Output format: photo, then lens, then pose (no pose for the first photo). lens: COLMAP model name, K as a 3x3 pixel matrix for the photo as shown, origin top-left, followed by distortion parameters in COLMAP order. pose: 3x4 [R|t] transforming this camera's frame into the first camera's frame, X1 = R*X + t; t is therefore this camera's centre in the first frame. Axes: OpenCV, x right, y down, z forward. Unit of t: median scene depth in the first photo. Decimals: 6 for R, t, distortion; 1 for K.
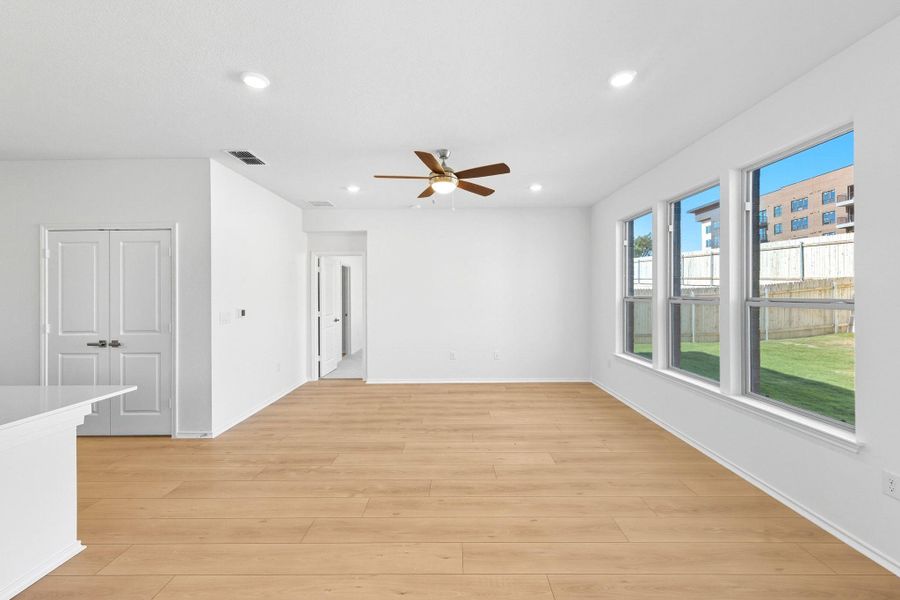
lens RADIAL K [[365.3, 0, 451.7], [0, 365.3, 295.3], [0, 0, 1]] dist [-0.000858, -0.000316]
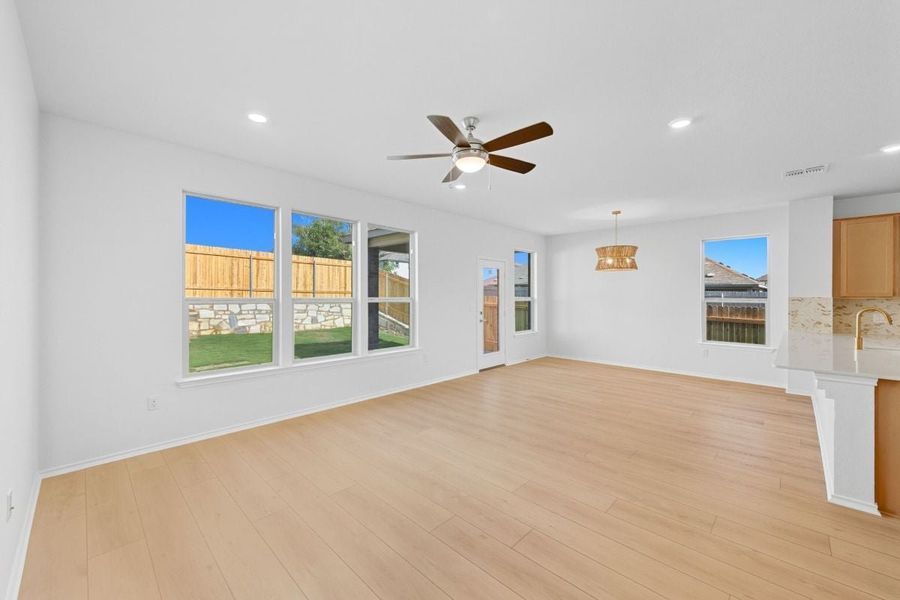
lens RADIAL K [[361.7, 0, 438.1], [0, 361.7, 295.4], [0, 0, 1]] dist [-0.001086, -0.000224]
pose [[-0.712483, 0.003402, 0.701681, -0.527201], [0.001836, 0.999994, -0.002985, -0.000415], [-0.701687, -0.000838, -0.712485, 1.595395]]
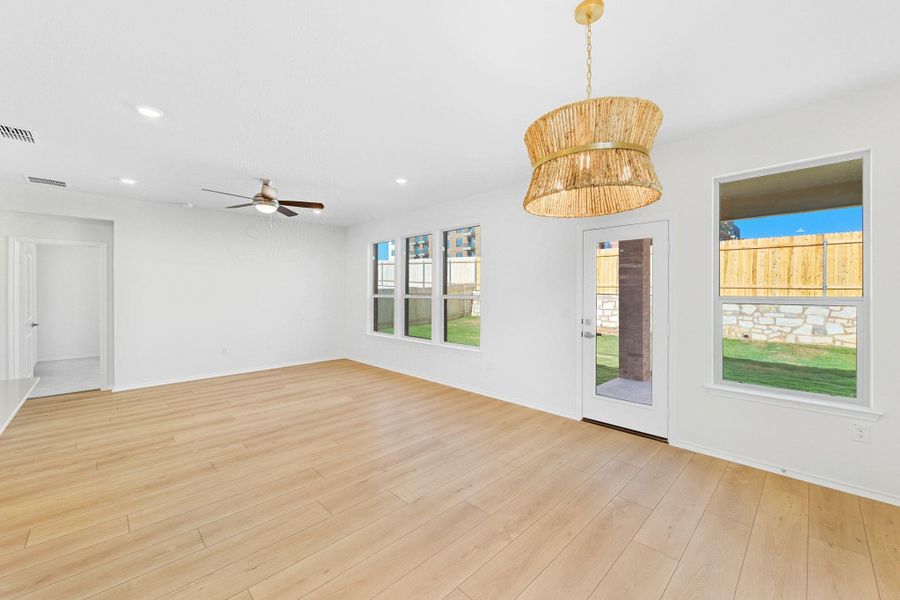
lens RADIAL K [[350.5, 0, 451.9], [0, 350.5, 297.0], [0, 0, 1]] dist [0.000056, -0.000227]
pose [[0.709114, -0.003652, 0.705084, -0.415232], [-0.002720, 0.999965, 0.007915, 0.001608], [-0.705088, -0.007531, 0.709080, -0.324620]]
